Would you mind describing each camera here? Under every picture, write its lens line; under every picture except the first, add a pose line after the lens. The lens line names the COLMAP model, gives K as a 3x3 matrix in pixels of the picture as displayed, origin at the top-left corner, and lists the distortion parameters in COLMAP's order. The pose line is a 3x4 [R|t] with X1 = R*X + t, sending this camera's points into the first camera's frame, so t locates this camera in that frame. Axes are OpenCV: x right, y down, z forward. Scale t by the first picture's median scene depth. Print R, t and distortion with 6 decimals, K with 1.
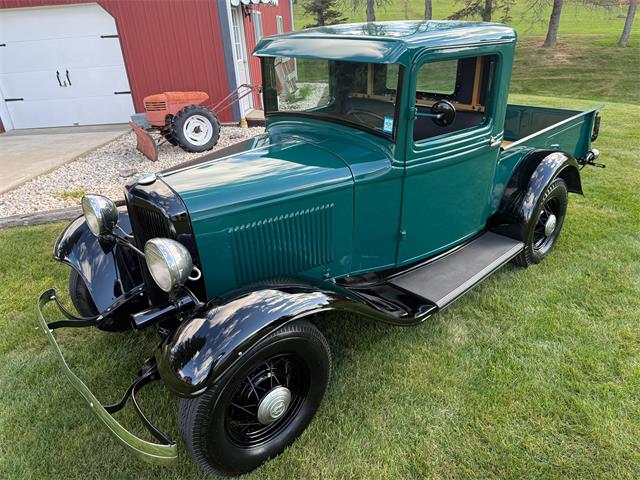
lens RADIAL K [[456.1, 0, 317.7], [0, 456.1, 238.3], [0, 0, 1]] dist [0.033824, -0.047659]
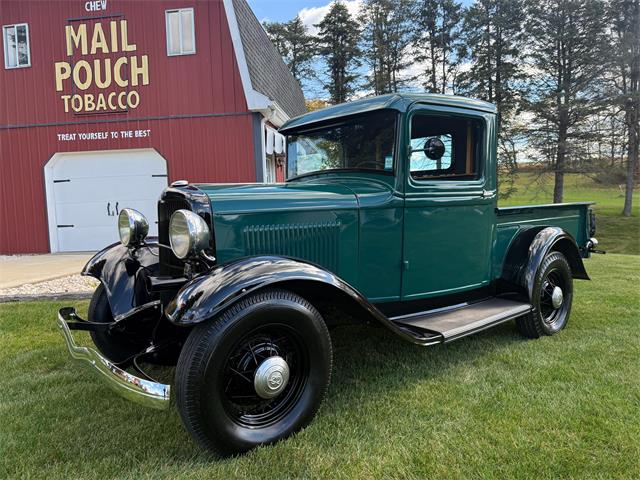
lens RADIAL K [[456.1, 0, 317.7], [0, 456.1, 238.3], [0, 0, 1]] dist [0.033824, -0.047659]
pose [[0.998220, 0.027659, -0.052839, 0.033813], [-0.044932, 0.931359, -0.361320, 0.307192], [0.039219, 0.363051, 0.930944, -0.020673]]
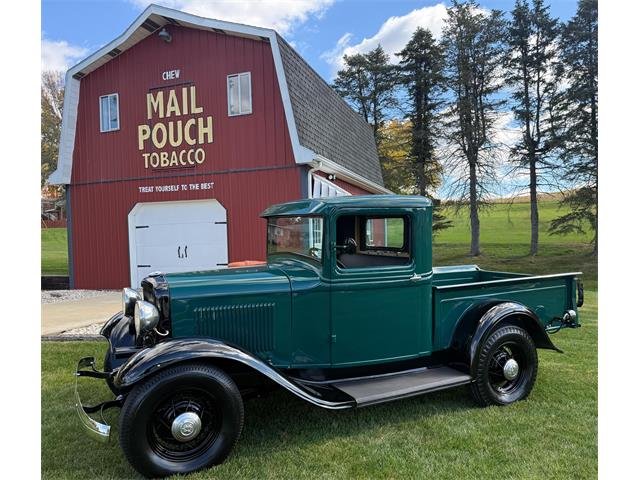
lens RADIAL K [[477.6, 0, 308.9], [0, 477.6, 245.1], [0, 0, 1]] dist [0.124922, -0.208562]
pose [[0.959361, 0.032559, -0.280298, 0.461921], [-0.140684, 0.916254, -0.375082, 0.252879], [0.244612, 0.399273, 0.883599, -0.303869]]
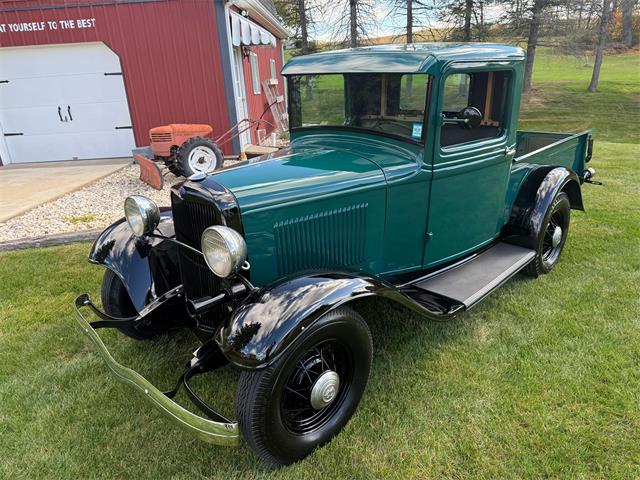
lens RADIAL K [[457.1, 0, 320.0], [0, 457.1, 240.0], [0, 0, 1]] dist [0.031052, -0.043943]
pose [[0.999047, -0.008480, 0.042821, -0.103631], [0.012346, 0.995789, -0.090842, 0.087187], [-0.041871, 0.091284, 0.994944, -0.033629]]
